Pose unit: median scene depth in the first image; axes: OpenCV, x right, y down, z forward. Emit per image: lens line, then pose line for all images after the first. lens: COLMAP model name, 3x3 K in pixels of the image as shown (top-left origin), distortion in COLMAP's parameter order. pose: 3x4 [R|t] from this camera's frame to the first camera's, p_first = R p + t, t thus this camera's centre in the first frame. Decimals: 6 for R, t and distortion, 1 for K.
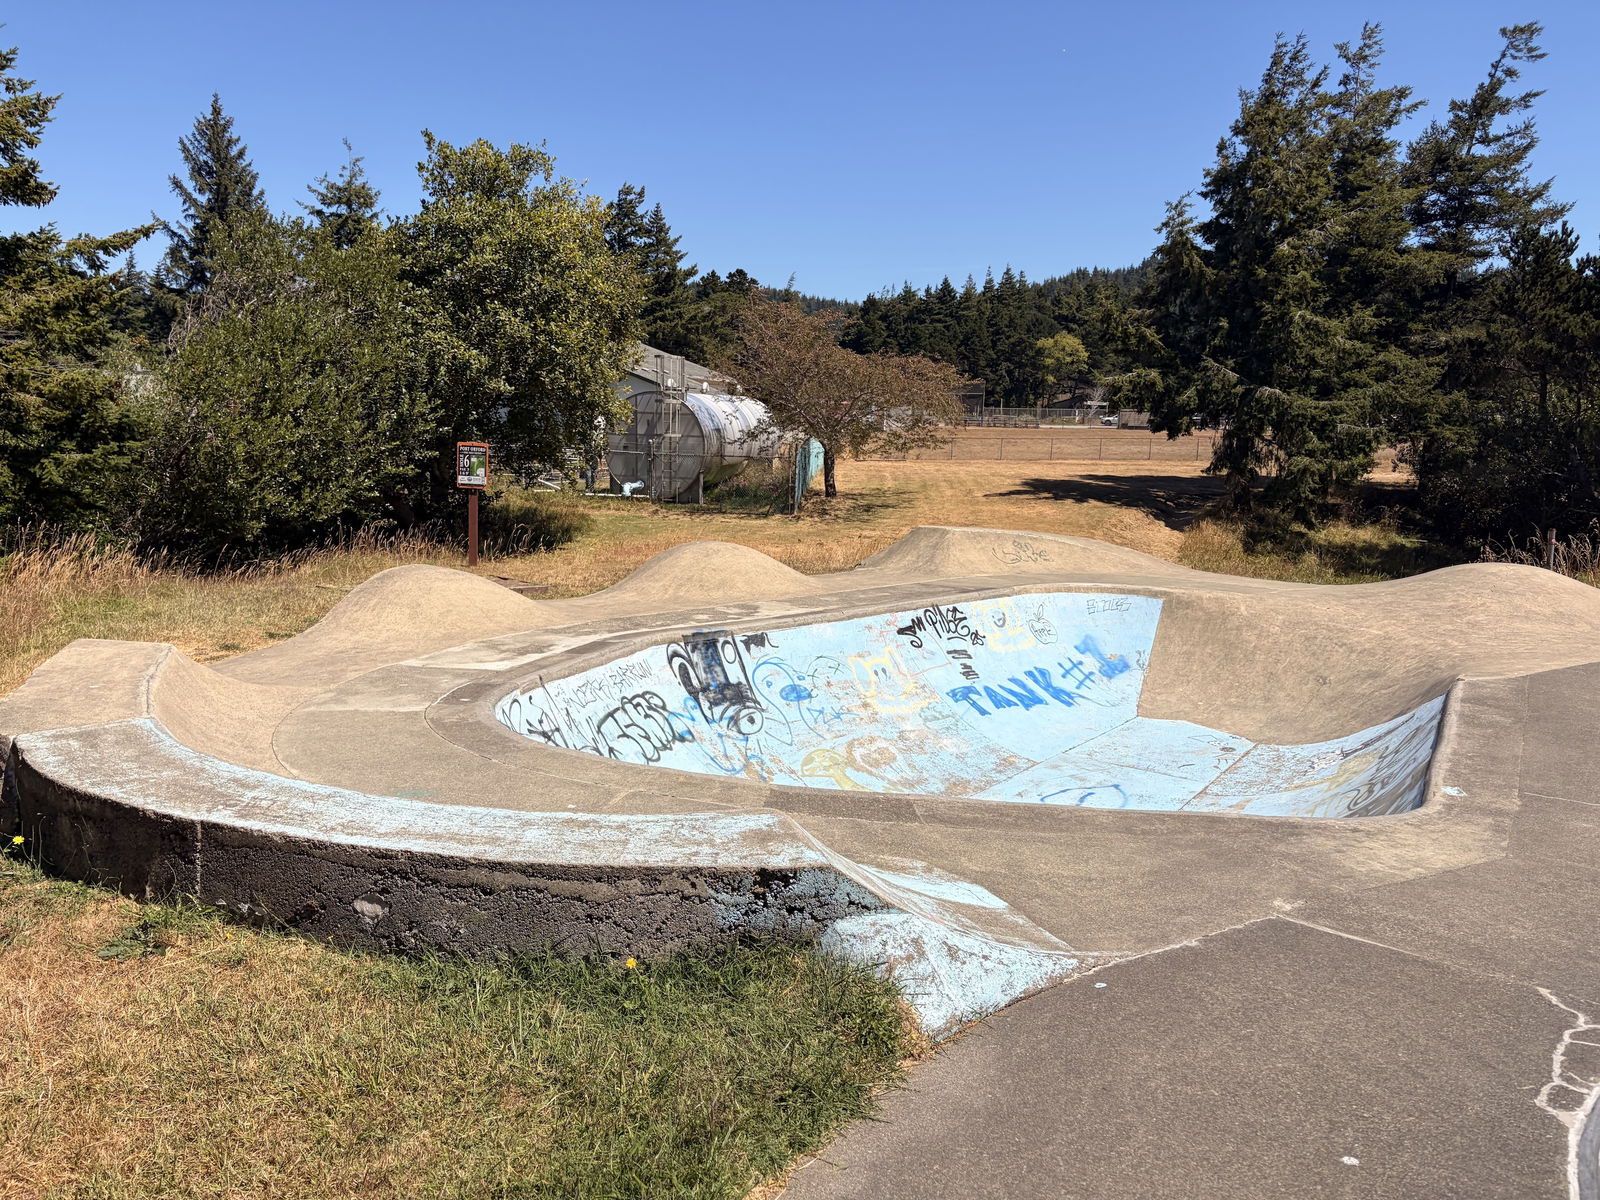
lens RADIAL K [[1181.3, 0, 811.5], [0, 1181.3, 632.3], [0, 0, 1]] dist [0.067389, -0.071455]
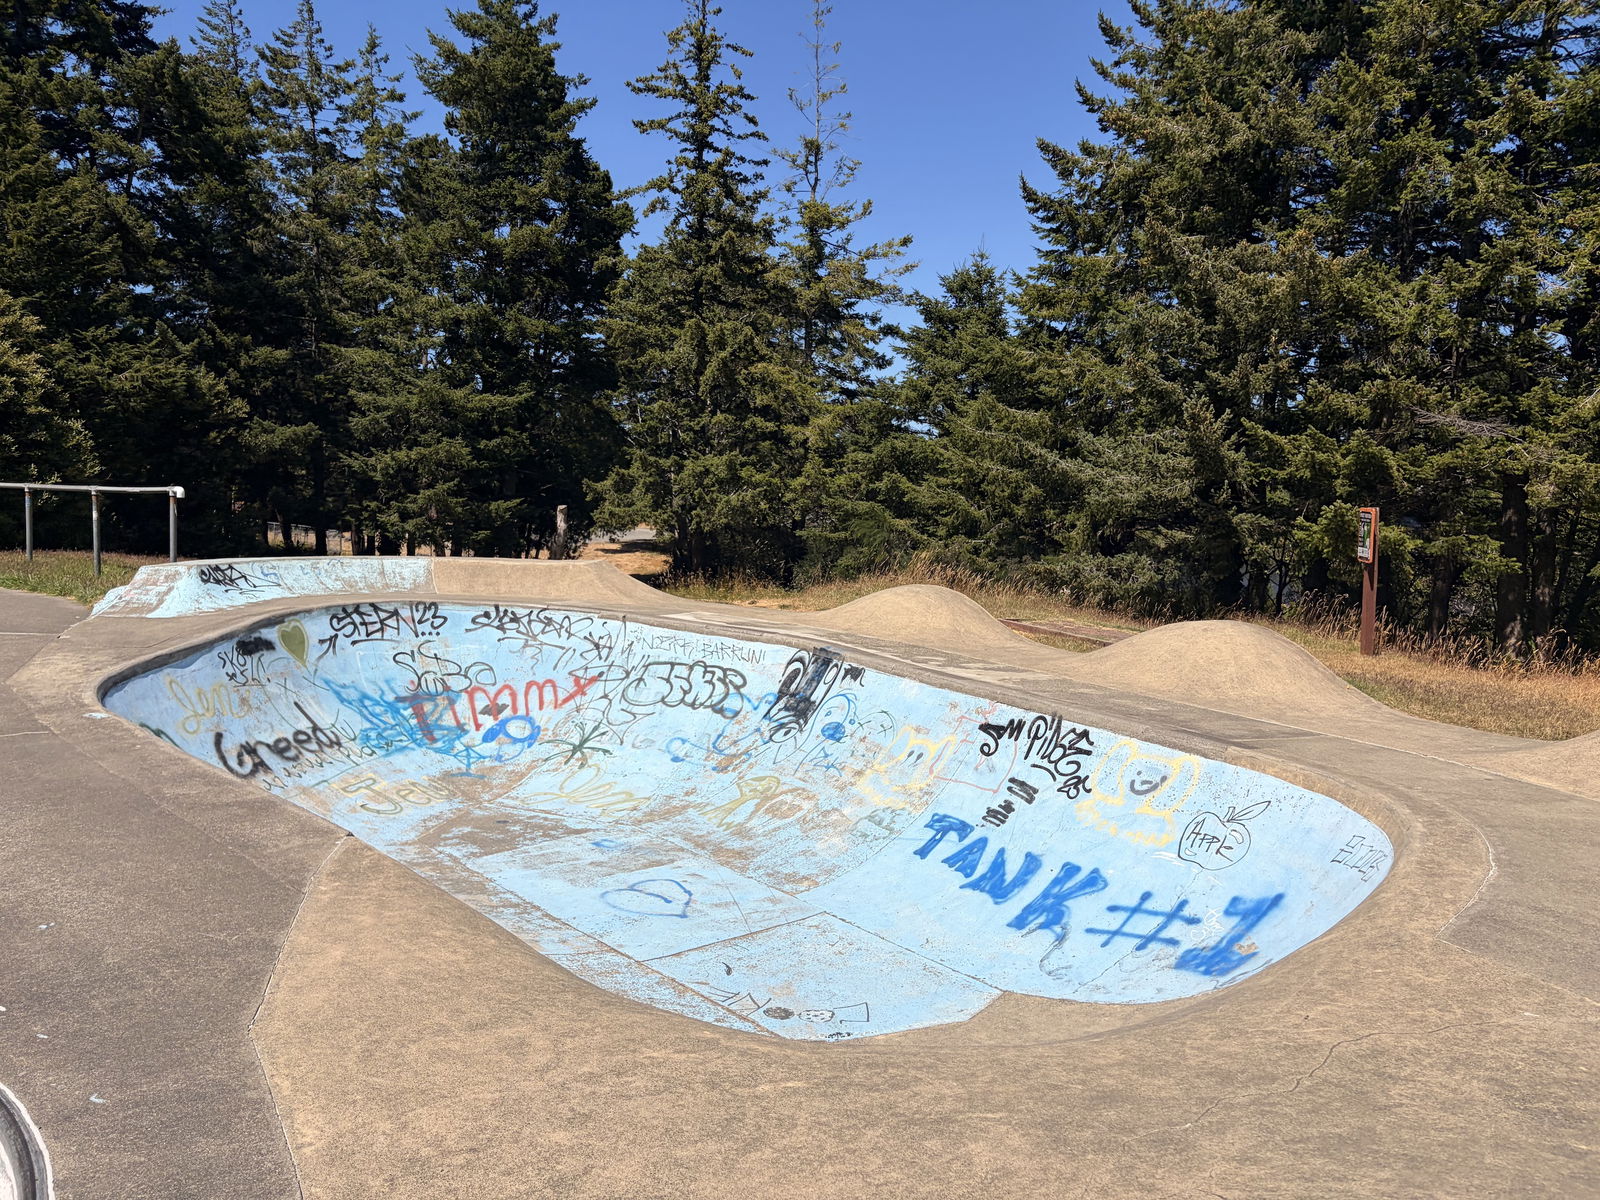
lens RADIAL K [[1204.5, 0, 800.0], [0, 1204.5, 600.0], [0, 0, 1]] dist [0.094335, -0.108341]
pose [[-0.273669, 0.050338, -0.960506, 0.290483], [-0.204905, 0.972654, 0.109357, -0.047905], [0.939744, 0.226740, -0.255871, 0.377249]]
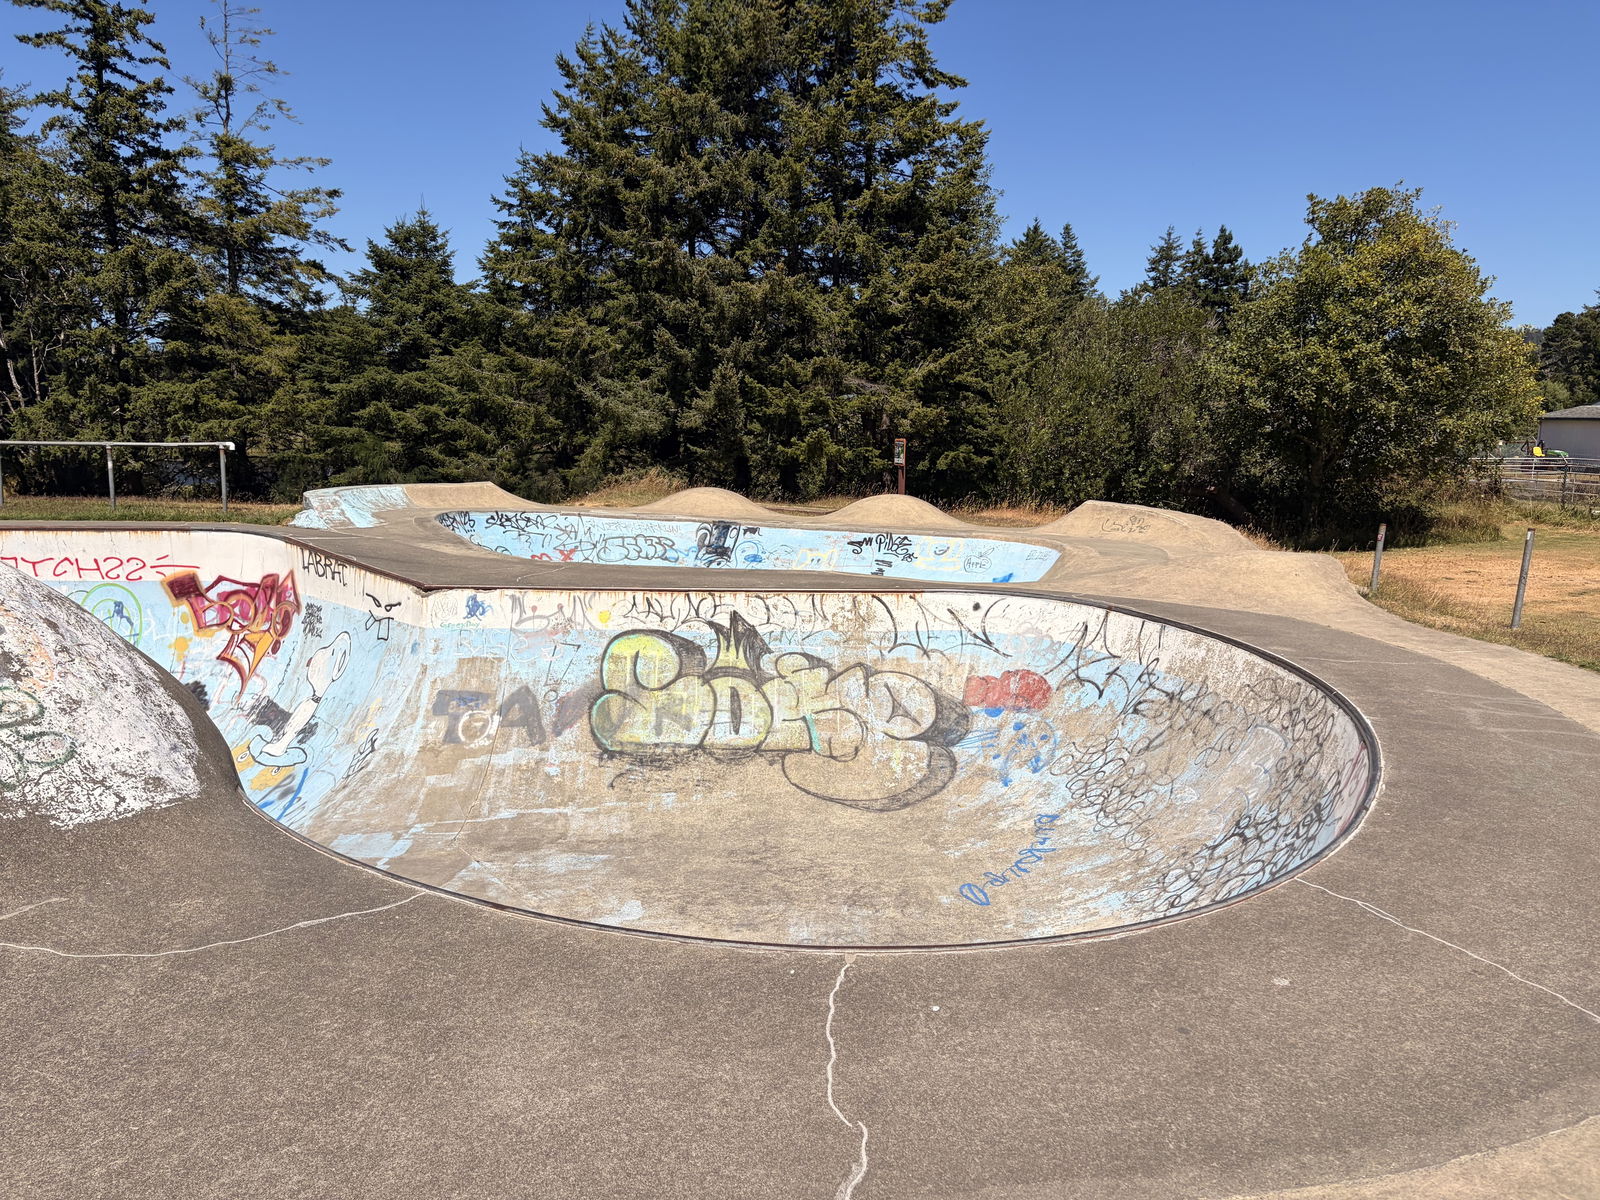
lens RADIAL K [[1181.3, 0, 811.5], [0, 1181.3, 632.3], [0, 0, 1]] dist [0.067389, -0.071455]
pose [[0.347821, 0.142516, -0.926666, 0.580804], [-0.171332, 0.981398, 0.086624, -0.004332], [0.921773, 0.128638, 0.365768, 0.122679]]
